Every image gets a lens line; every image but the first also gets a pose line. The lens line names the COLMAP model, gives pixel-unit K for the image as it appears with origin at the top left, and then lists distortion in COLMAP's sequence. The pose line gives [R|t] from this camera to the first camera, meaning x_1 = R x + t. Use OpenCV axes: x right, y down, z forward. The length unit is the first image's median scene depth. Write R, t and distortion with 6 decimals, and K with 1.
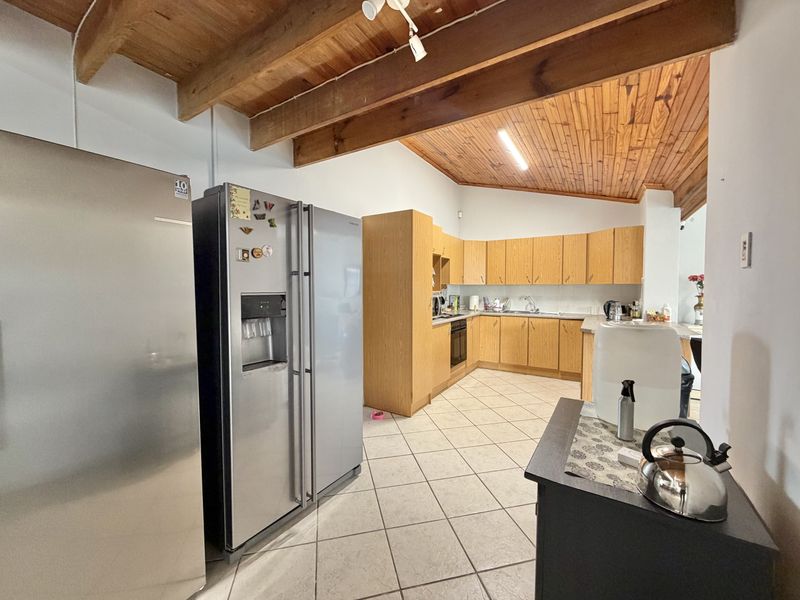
lens RADIAL K [[317.7, 0, 400.0], [0, 317.7, 300.0], [0, 0, 1]] dist [-0.001411, 0.000034]
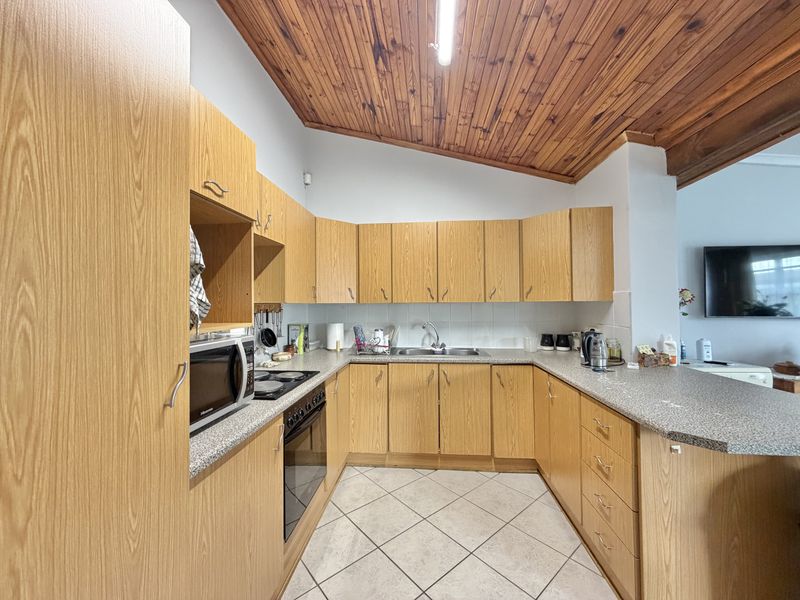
lens RADIAL K [[317.7, 0, 400.0], [0, 317.7, 300.0], [0, 0, 1]] dist [-0.001411, 0.000034]
pose [[0.892929, -0.000249, 0.450198, 0.095015], [0.026516, 0.998293, -0.052042, -0.025270], [-0.449416, 0.058407, 0.891411, 0.506407]]
